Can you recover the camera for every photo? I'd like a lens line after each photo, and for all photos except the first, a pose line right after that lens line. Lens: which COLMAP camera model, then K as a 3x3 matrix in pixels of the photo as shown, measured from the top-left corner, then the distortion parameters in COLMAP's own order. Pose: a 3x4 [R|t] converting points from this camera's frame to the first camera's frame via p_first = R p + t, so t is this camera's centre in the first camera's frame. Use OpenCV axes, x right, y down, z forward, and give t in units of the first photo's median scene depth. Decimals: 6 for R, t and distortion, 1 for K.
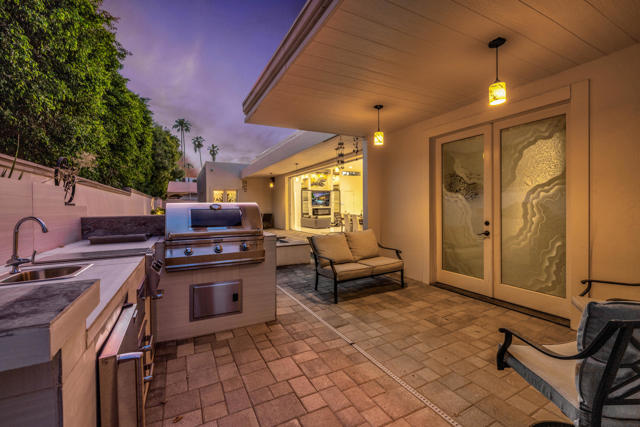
lens RADIAL K [[266.3, 0, 317.3], [0, 266.3, 209.7], [0, 0, 1]] dist [0.001144, -0.000328]
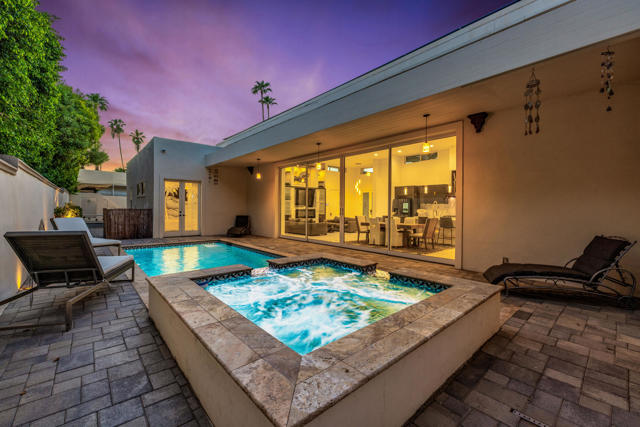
lens RADIAL K [[266.3, 0, 317.3], [0, 266.3, 209.7], [0, 0, 1]] dist [0.001144, -0.000328]
pose [[0.970883, 0.016192, 0.239006, -0.143060], [-0.014923, 0.999863, -0.007117, 0.000807], [-0.239089, 0.003343, 0.970992, 0.202722]]
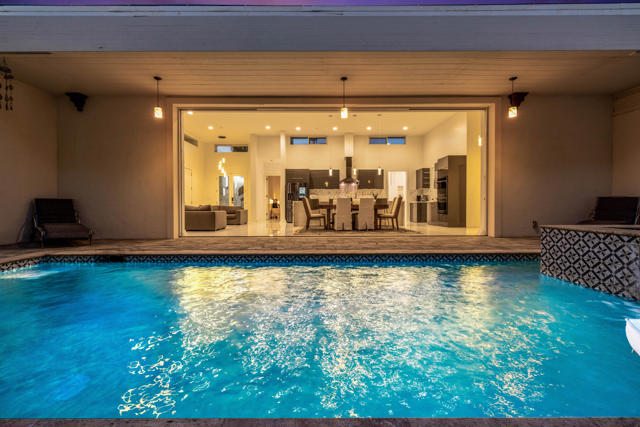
lens RADIAL K [[266.3, 0, 317.3], [0, 266.3, 209.7], [0, 0, 1]] dist [0.001144, -0.000328]
pose [[0.456981, -0.003208, 0.889471, -0.293419], [0.009047, 0.999959, -0.001042, 0.027718], [-0.889430, 0.008523, 0.456991, 0.498474]]
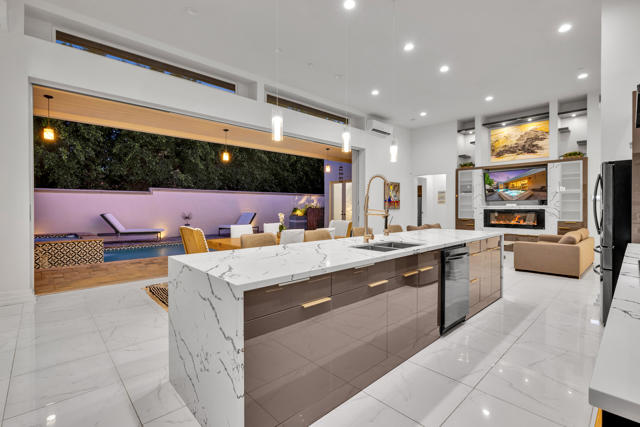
lens RADIAL K [[299.8, 0, 324.2], [0, 299.8, 209.9], [0, 0, 1]] dist [0.001059, -0.000084]
pose [[0.281116, 0.022108, -0.959419, 0.364728], [-0.016986, 0.999693, 0.018060, -0.008681], [0.959524, 0.011219, 0.281405, 0.606734]]
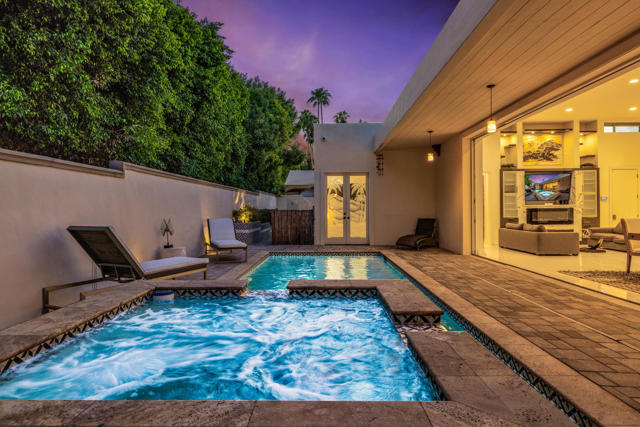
lens RADIAL K [[375.6, 0, 319.3], [0, 375.6, 208.3], [0, 0, 1]] dist [0.000673, 0.000800]
pose [[0.877381, 0.002489, -0.479787, -0.020922], [-0.008543, 0.999909, -0.010436, 0.004270], [0.479718, 0.013256, 0.877323, 0.251167]]
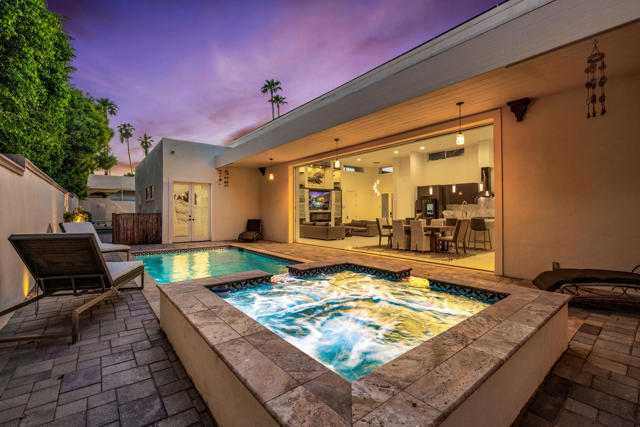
lens RADIAL K [[281.3, 0, 316.8], [0, 281.3, 209.8], [0, 0, 1]] dist [-0.005526, 0.000402]
pose [[0.981112, 0.008422, 0.193257, -0.148689], [-0.004362, 0.999761, -0.021427, 0.004169], [-0.193391, 0.020180, 0.980914, 0.215909]]
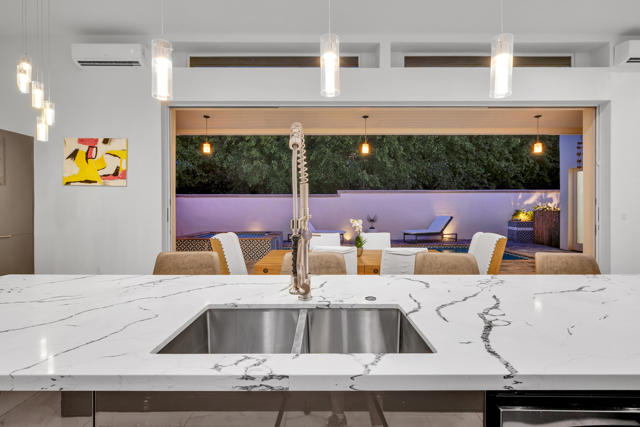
lens RADIAL K [[315.8, 0, 320.0], [0, 315.8, 213.5], [0, 0, 1]] dist [0.004511, 0.000008]
pose [[-0.458642, 0.026673, -0.888221, 0.283224], [-0.004427, 0.999468, 0.032299, -0.009643], [0.888610, 0.018746, -0.458280, 0.704865]]
